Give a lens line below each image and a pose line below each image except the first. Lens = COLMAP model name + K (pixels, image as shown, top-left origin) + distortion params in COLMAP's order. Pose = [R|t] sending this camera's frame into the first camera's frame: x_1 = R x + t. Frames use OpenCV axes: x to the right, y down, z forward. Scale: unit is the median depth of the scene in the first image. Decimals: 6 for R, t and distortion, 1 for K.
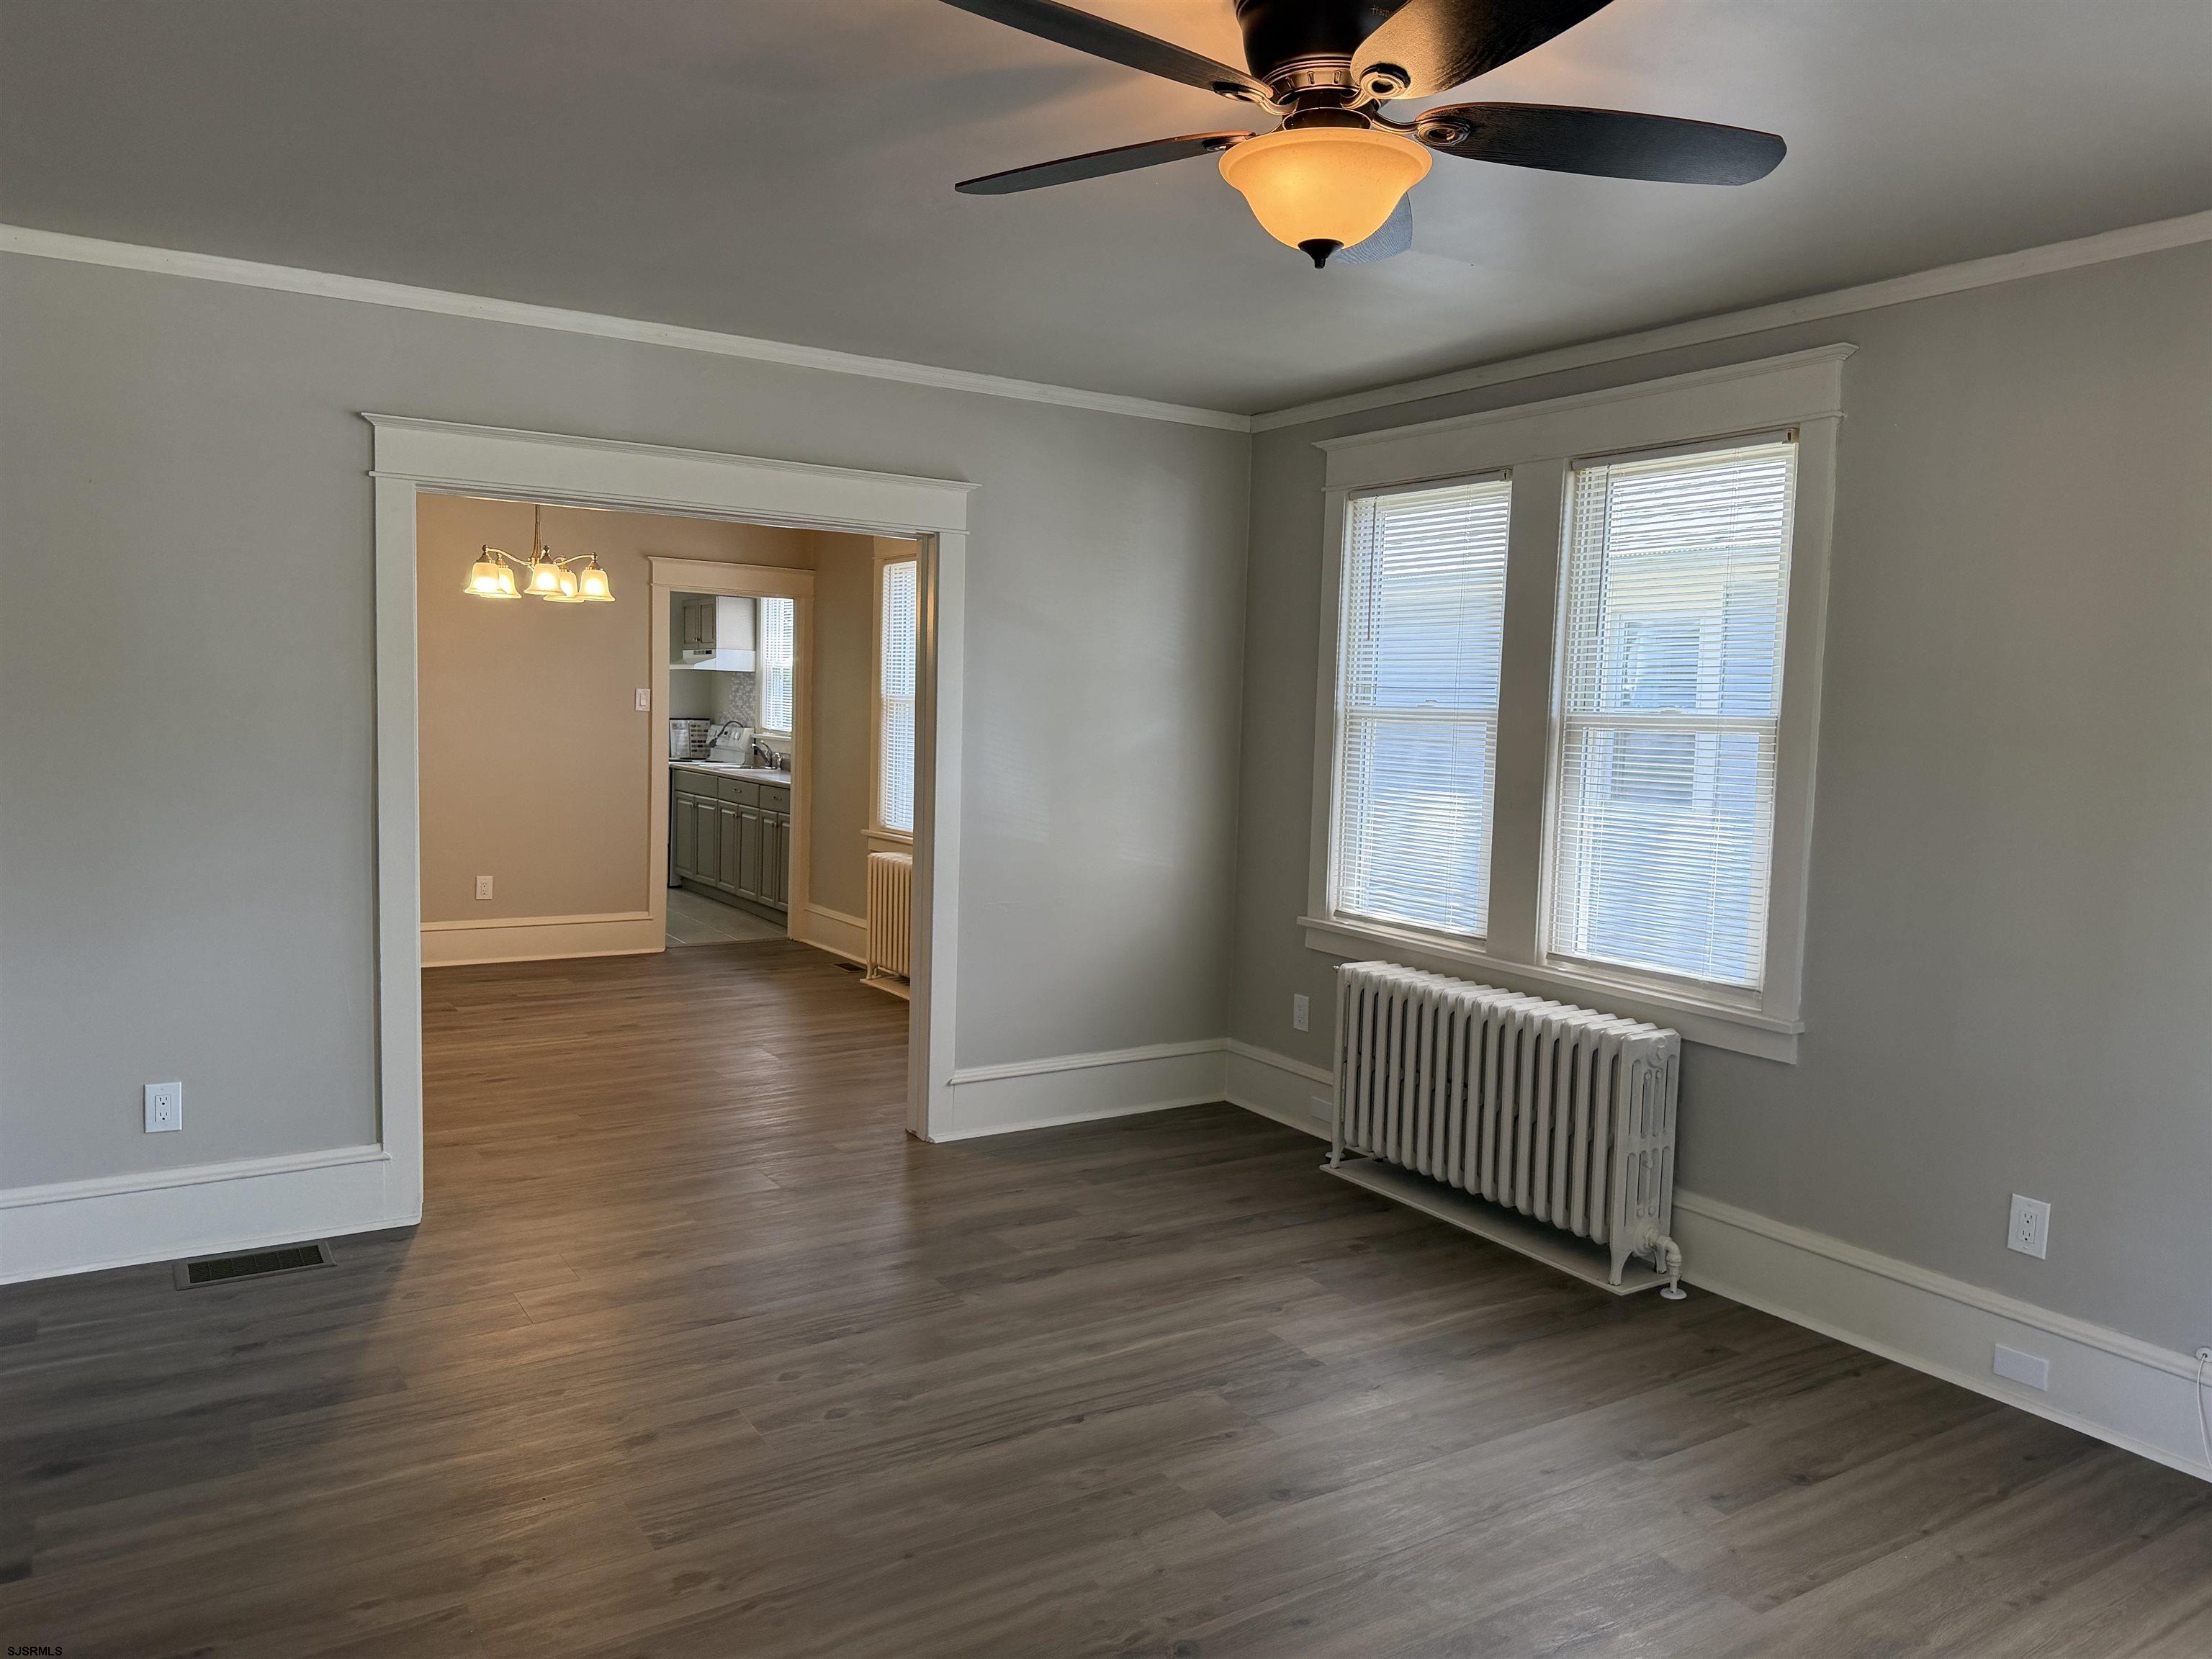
lens RADIAL K [[1581.5, 0, 1111.8], [0, 1581.5, 787.4], [0, 0, 1]] dist [0.088796, -0.097823]
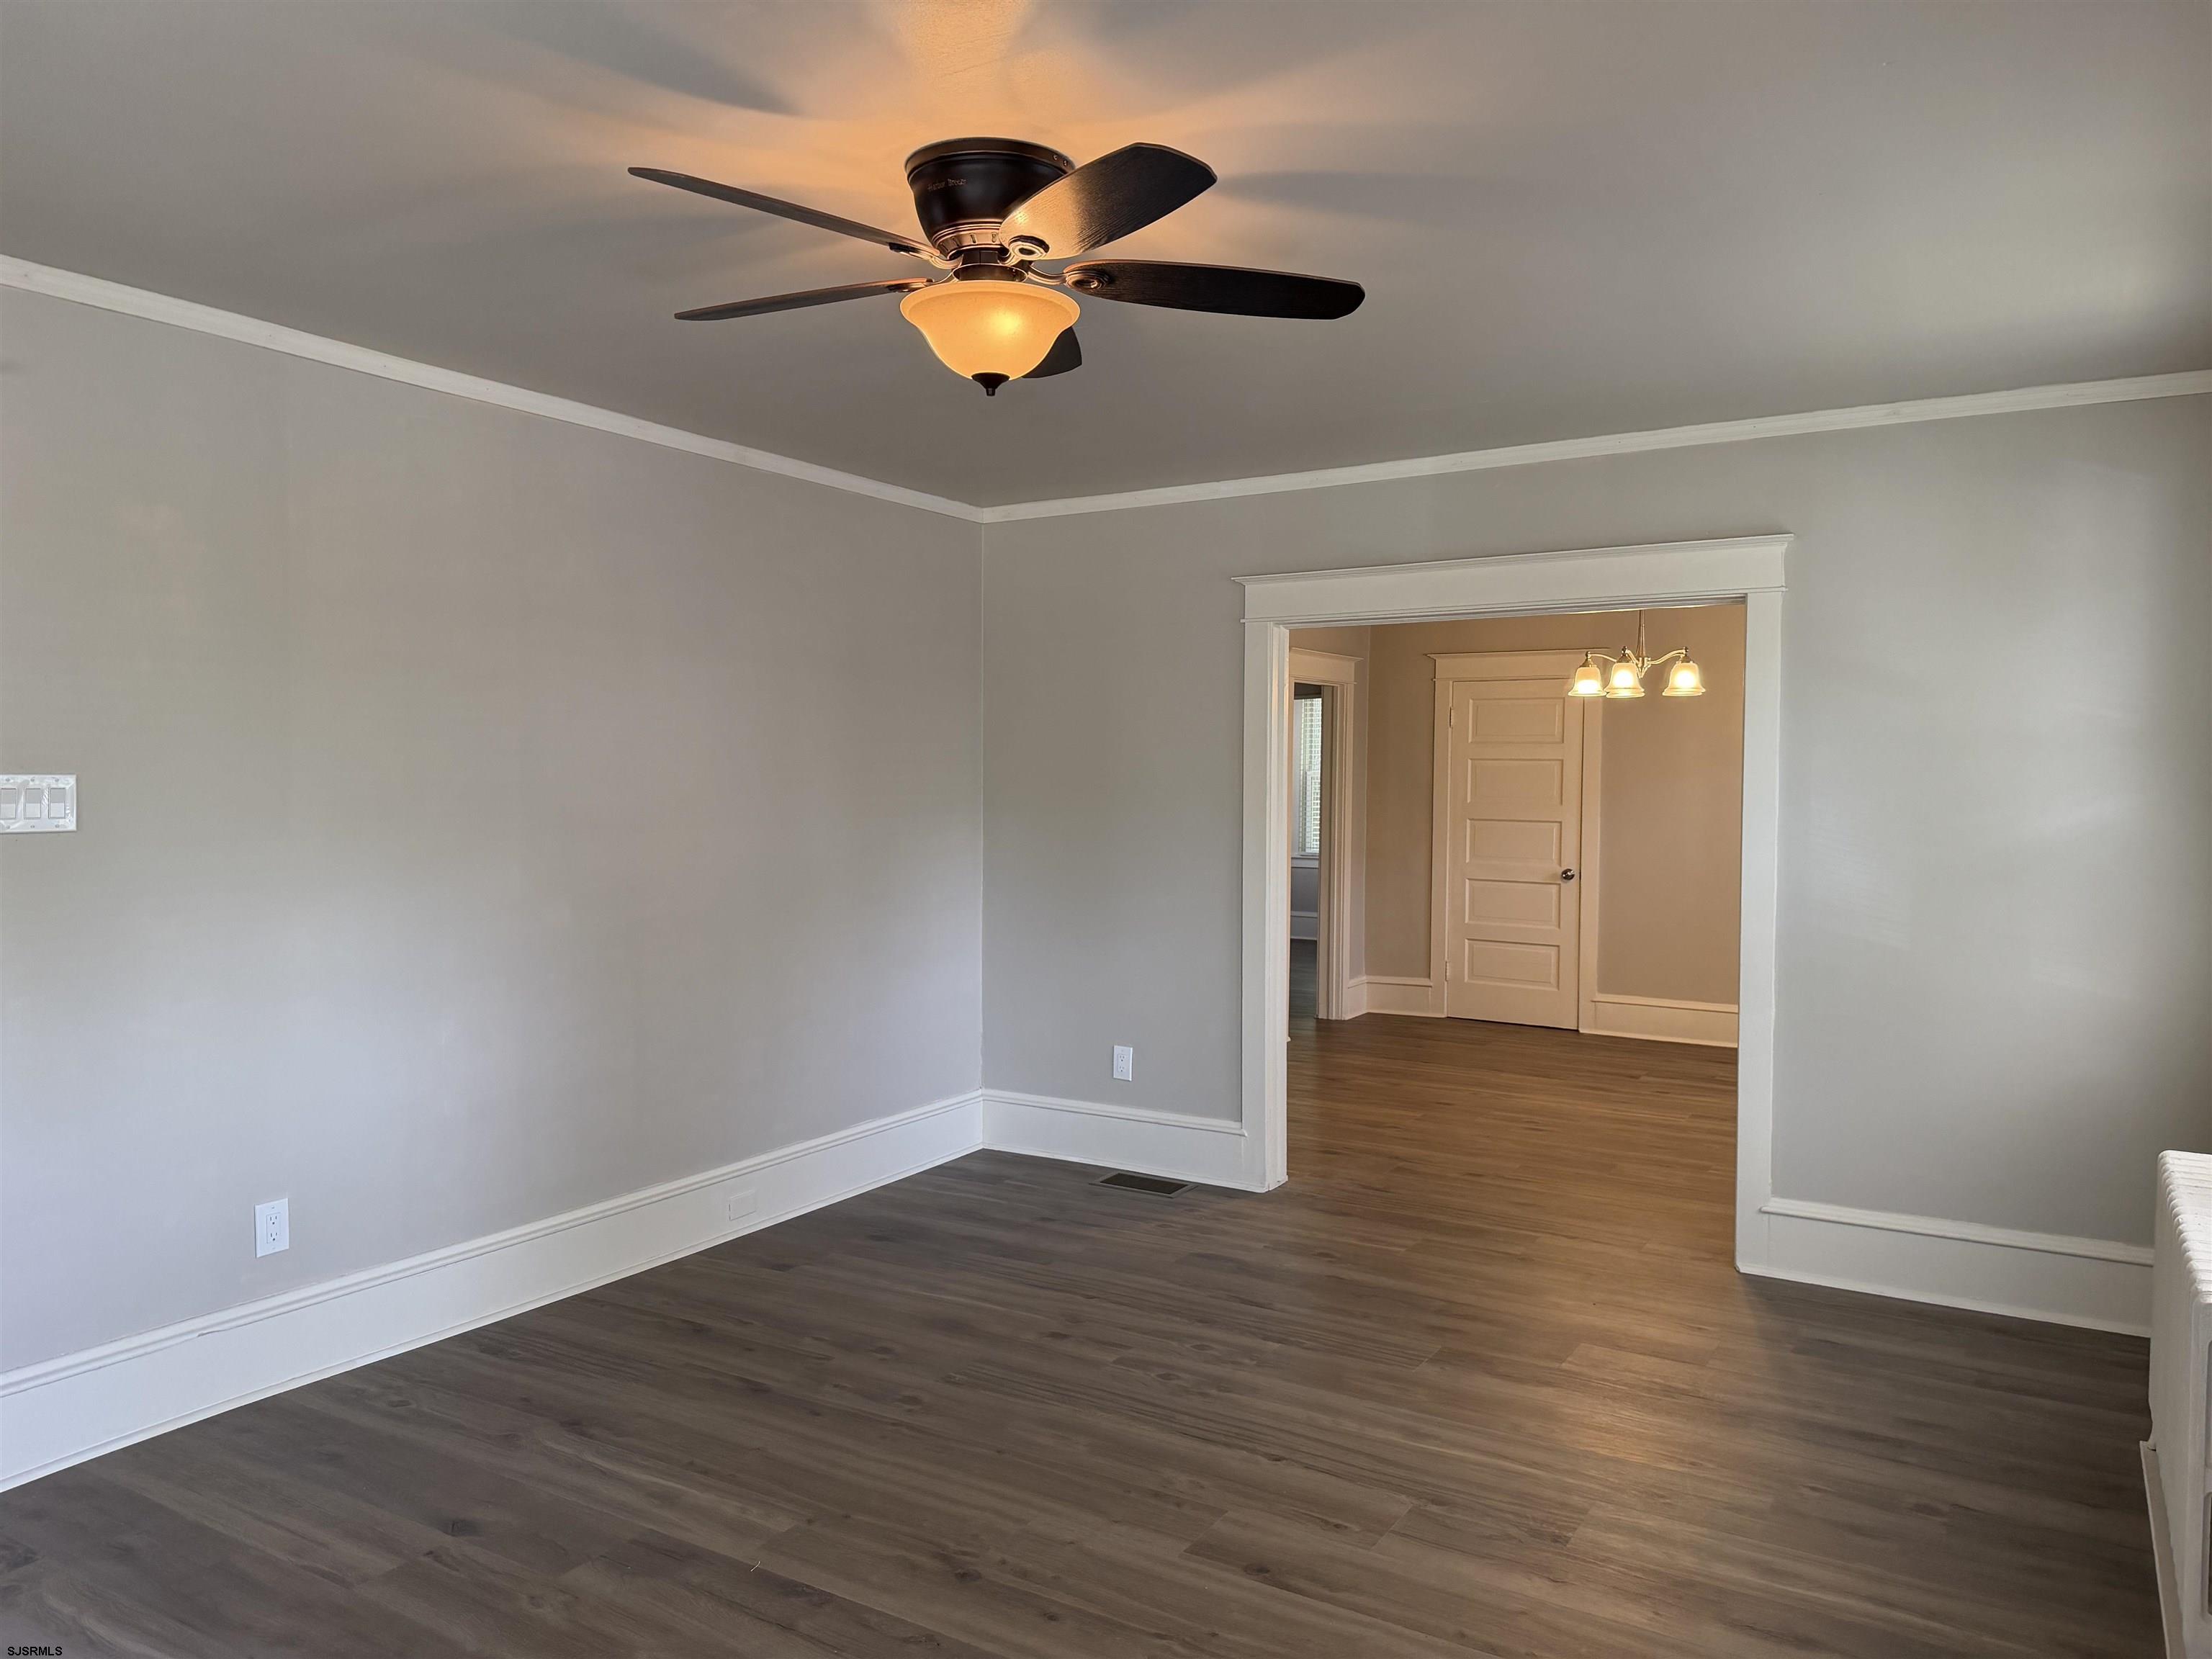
lens RADIAL K [[1542.4, 0, 1064.5], [0, 1542.4, 796.9], [0, 0, 1]] dist [0.076260, -0.083927]
pose [[0.439975, -0.005041, -0.897996, 0.749031], [-0.048977, 0.998361, -0.029601, -0.000280], [0.896673, 0.057004, 0.439007, 0.360244]]
